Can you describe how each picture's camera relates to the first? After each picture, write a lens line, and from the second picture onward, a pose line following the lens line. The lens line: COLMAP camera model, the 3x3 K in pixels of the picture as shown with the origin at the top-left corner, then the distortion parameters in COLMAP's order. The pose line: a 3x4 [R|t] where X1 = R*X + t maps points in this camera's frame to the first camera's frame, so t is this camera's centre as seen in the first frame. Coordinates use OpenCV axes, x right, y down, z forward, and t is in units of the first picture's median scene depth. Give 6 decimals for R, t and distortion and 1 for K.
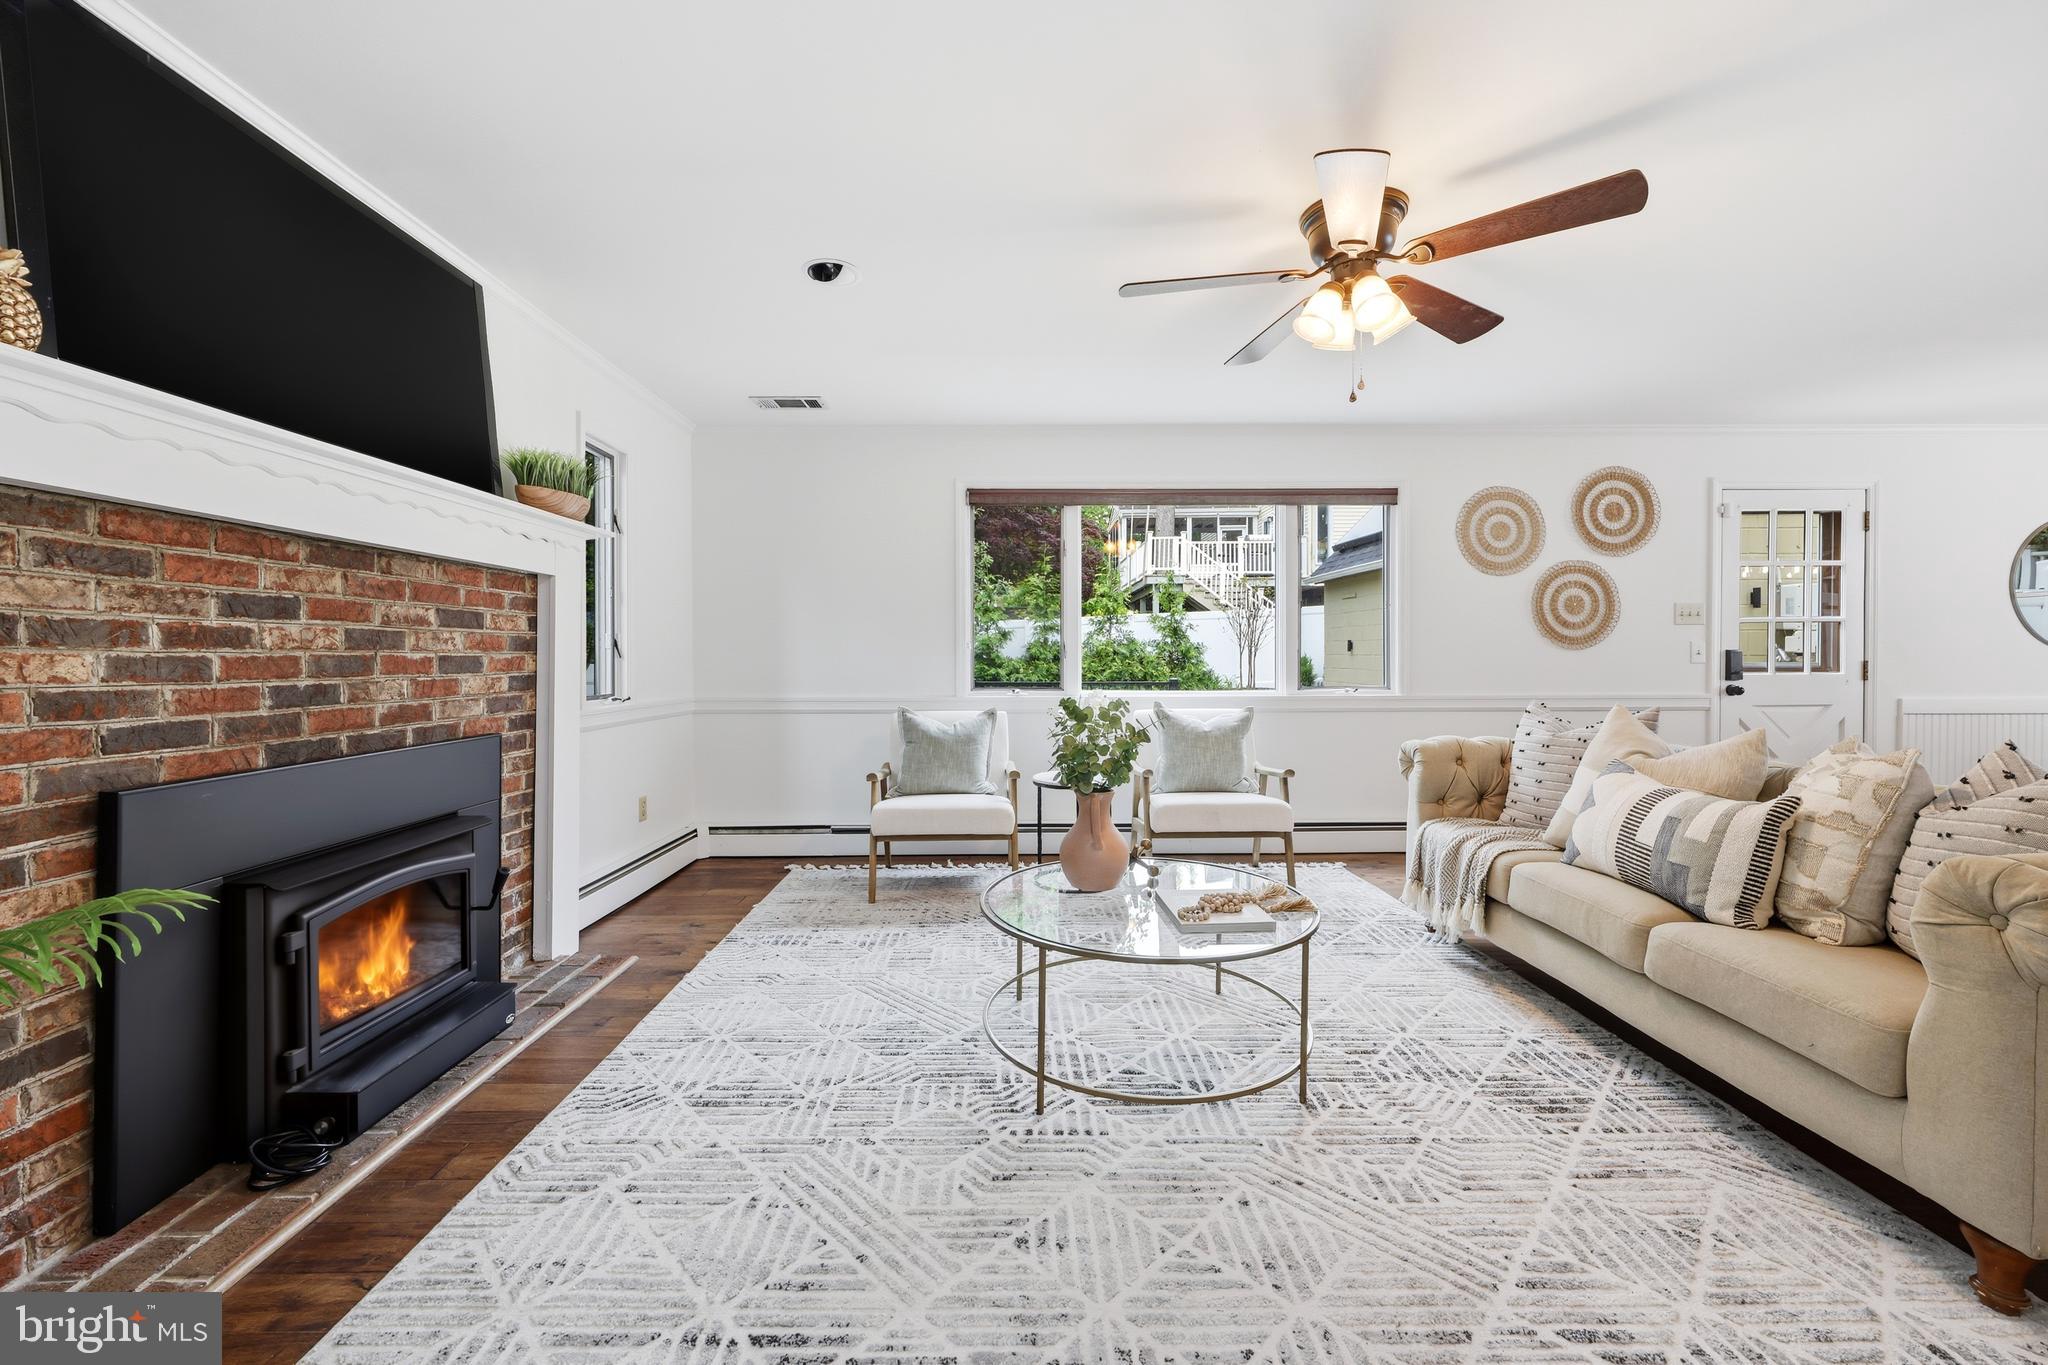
lens RADIAL K [[825.6, 0, 1021.6], [0, 825.6, 670.6], [0, 0, 1]] dist [0.001895, 0.000038]
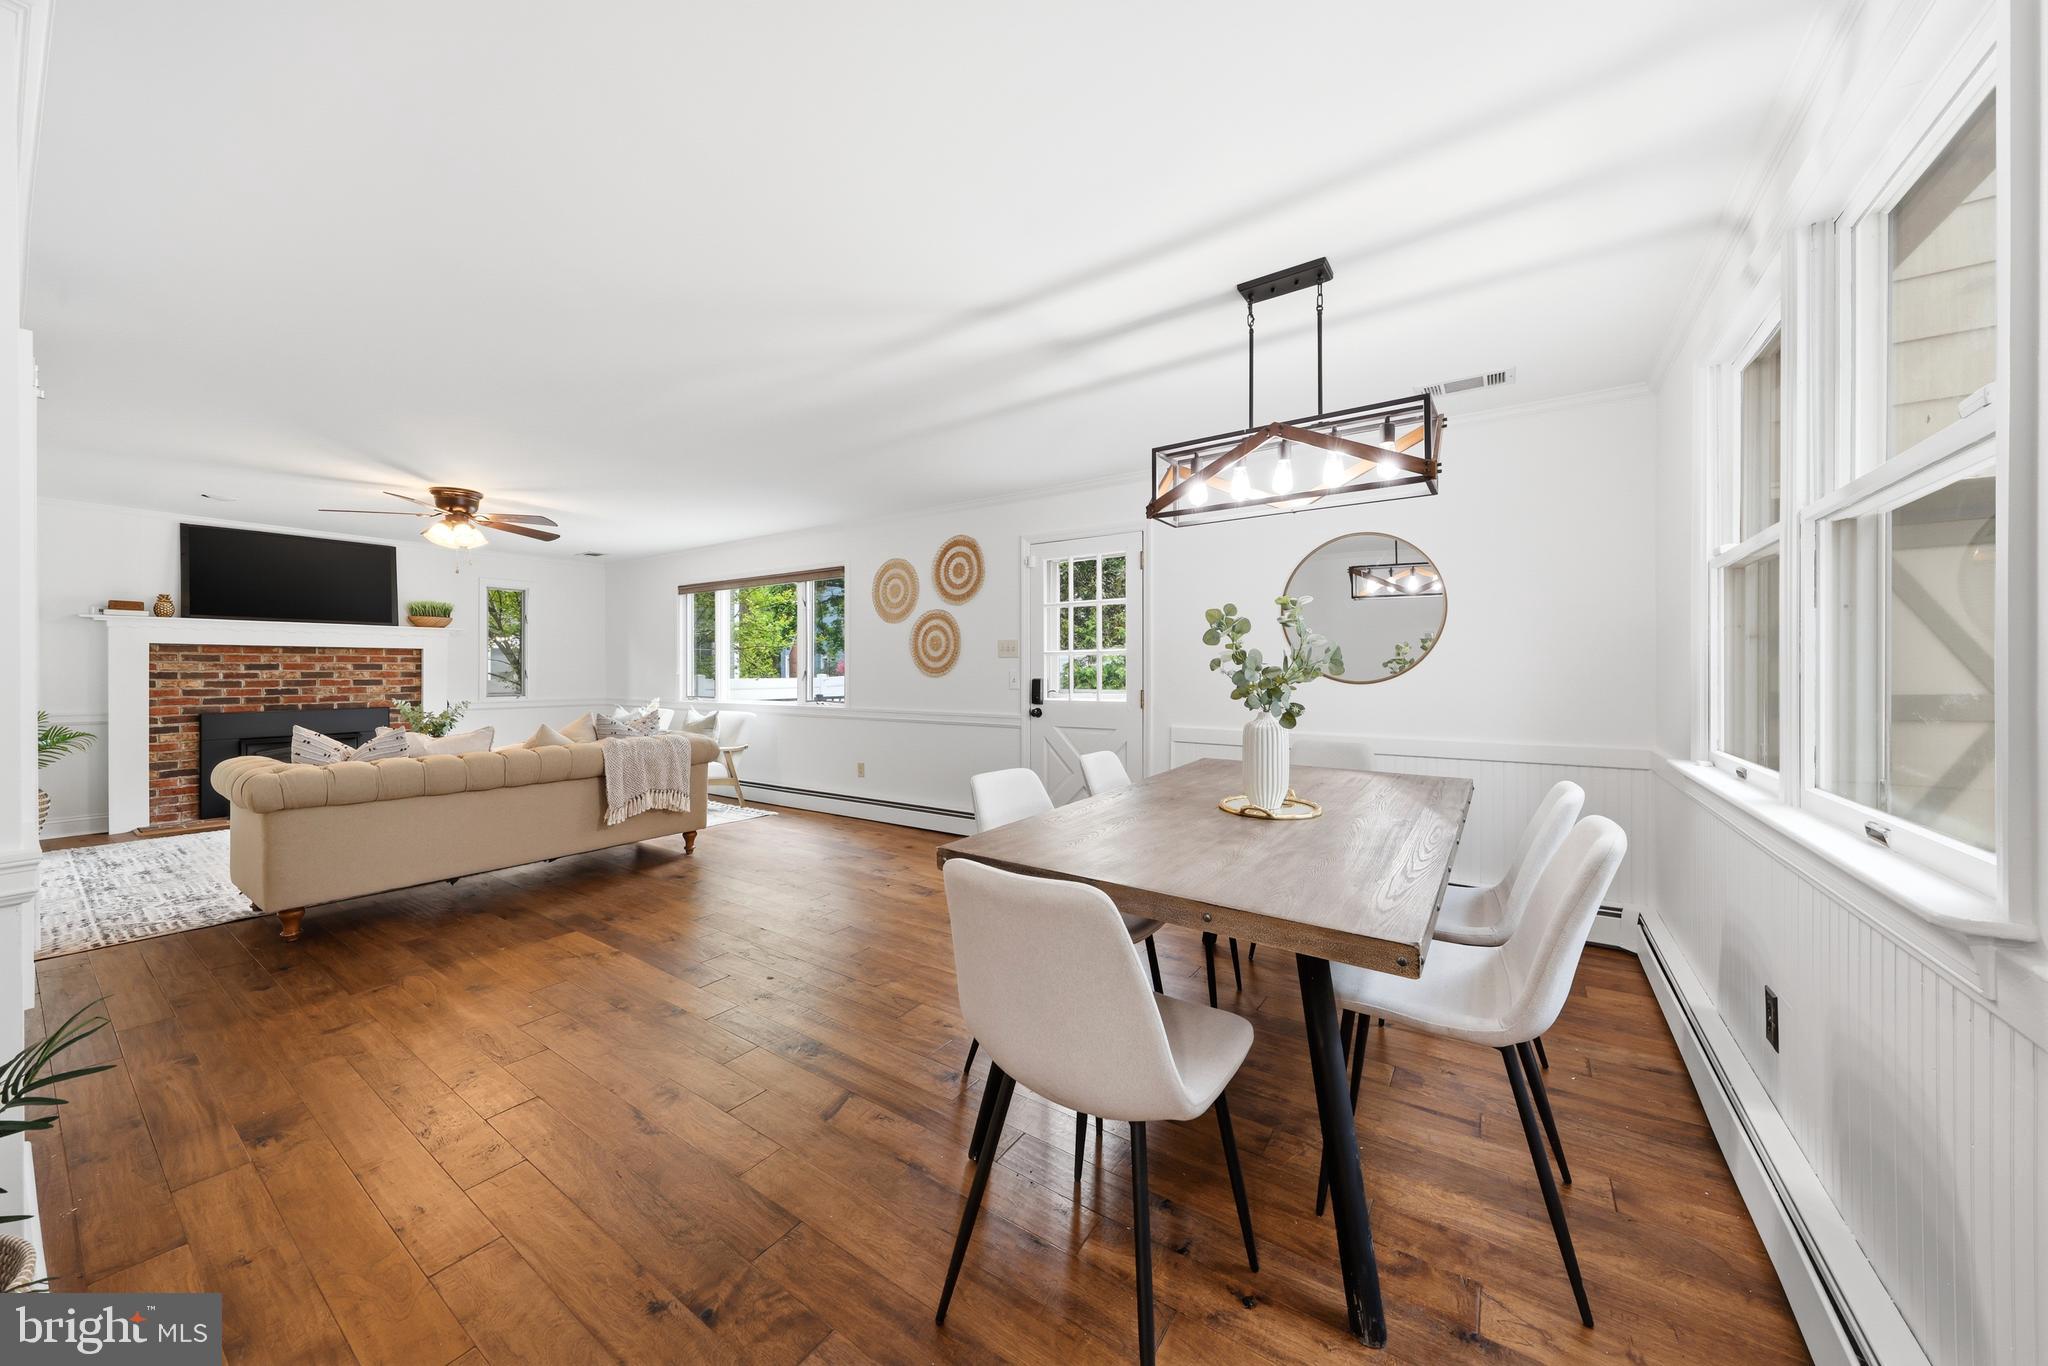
lens RADIAL K [[724.9, 0, 1023.5], [0, 724.9, 672.8], [0, 0, 1]] dist [-0.000270, -0.000066]
pose [[0.813578, 0.004231, -0.581440, 2.580426], [-0.010629, 0.999915, -0.007597, -0.044653], [0.581358, 0.012361, 0.813554, 0.251191]]
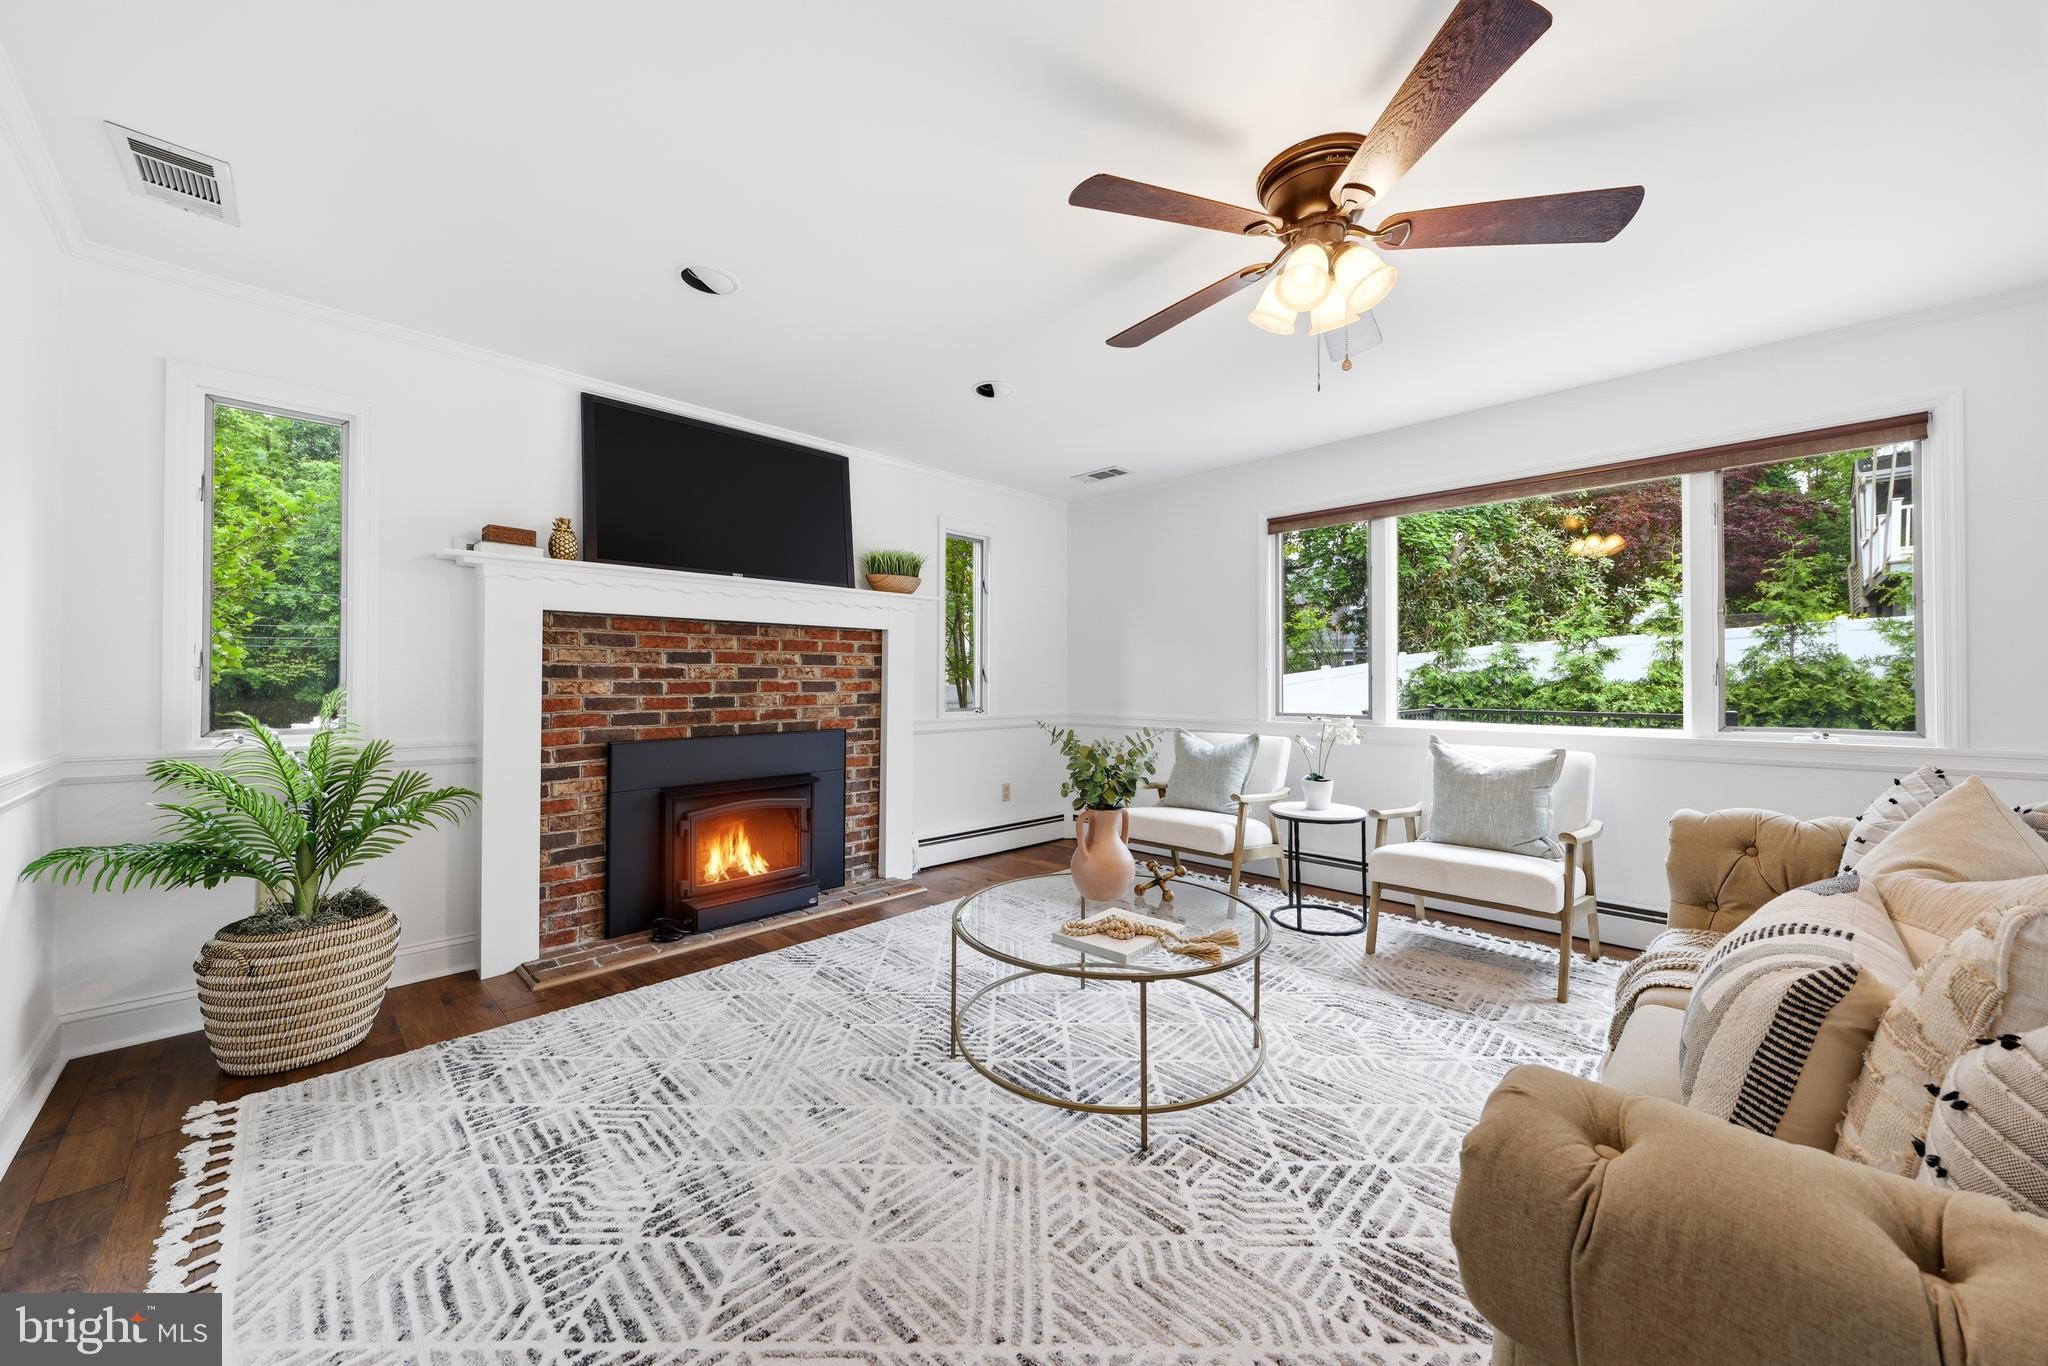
lens RADIAL K [[751.0, 0, 1005.9], [0, 751.0, 674.3], [0, 0, 1]] dist [0.002477, 0.000139]
pose [[0.692347, -0.002524, -0.721561, 0.661858], [-0.013265, 0.999780, -0.016225, -0.012181], [0.721443, 0.020805, 0.692161, 0.204723]]
